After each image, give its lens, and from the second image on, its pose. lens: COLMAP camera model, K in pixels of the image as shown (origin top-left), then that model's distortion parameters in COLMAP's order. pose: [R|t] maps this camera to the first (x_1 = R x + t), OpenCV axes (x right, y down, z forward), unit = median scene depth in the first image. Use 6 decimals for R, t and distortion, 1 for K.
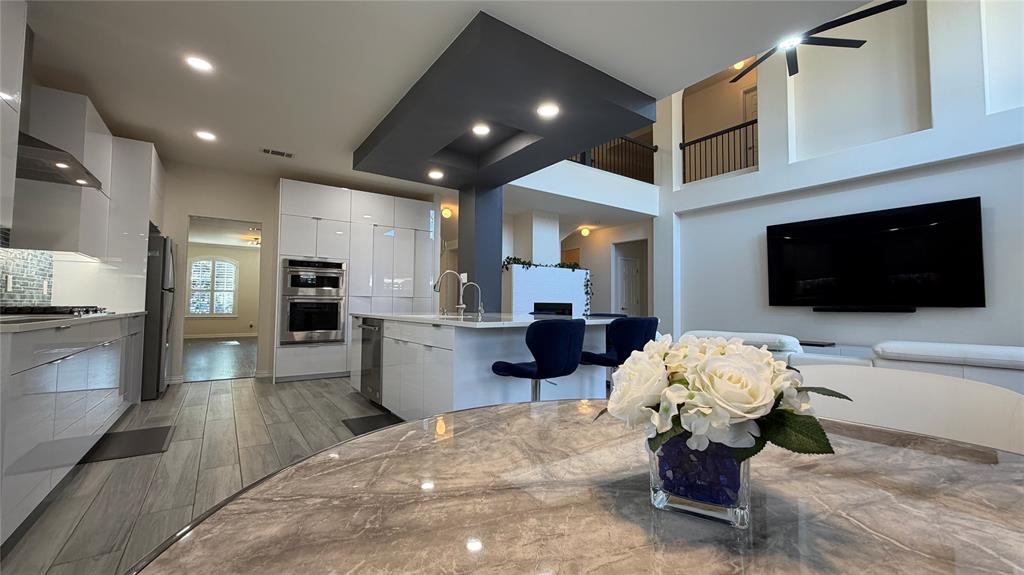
lens RADIAL K [[409.1, 0, 509.6], [0, 409.1, 285.6], [0, 0, 1]] dist [0.000795, -0.000032]
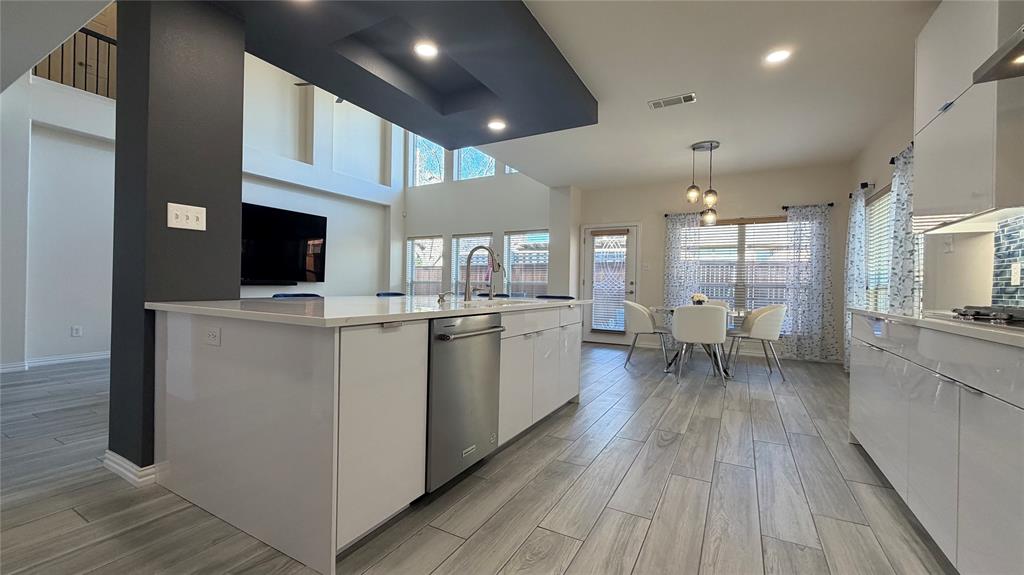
lens RADIAL K [[409.1, 0, 509.6], [0, 409.1, 285.6], [0, 0, 1]] dist [0.000795, -0.000032]
pose [[-0.430449, -0.015365, 0.902484, -0.597020], [-0.065140, 0.997777, -0.014082, 0.033181], [-0.900261, -0.064849, -0.430493, 0.853565]]
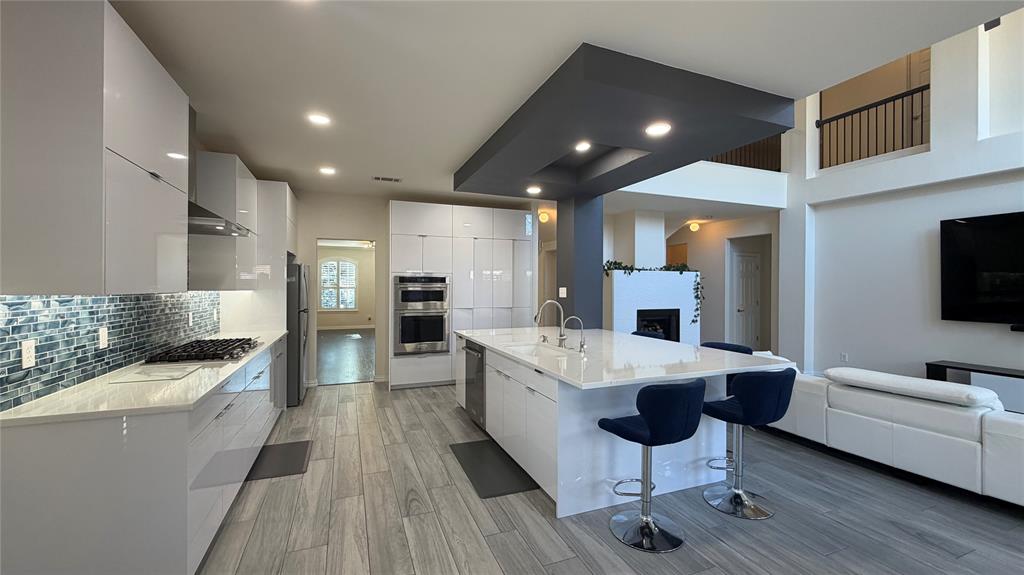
lens RADIAL K [[409.1, 0, 509.6], [0, 409.1, 285.6], [0, 0, 1]] dist [0.000795, -0.000032]
pose [[0.973063, -0.004856, -0.230490, -0.010464], [0.015308, 0.998933, 0.043580, -0.076596], [0.230032, -0.045934, 0.972098, 0.022689]]
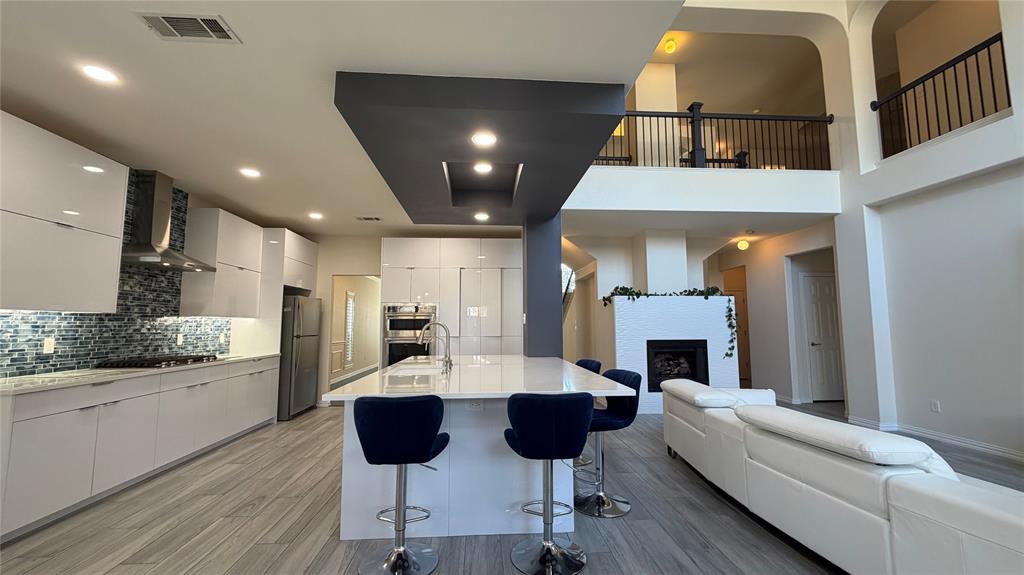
lens RADIAL K [[409.1, 0, 509.6], [0, 409.1, 285.6], [0, 0, 1]] dist [0.000795, -0.000032]
pose [[0.854325, -0.060876, -0.516162, 0.335072], [0.035567, 0.997636, -0.058793, -0.038716], [0.518521, 0.031870, 0.854471, 0.173669]]
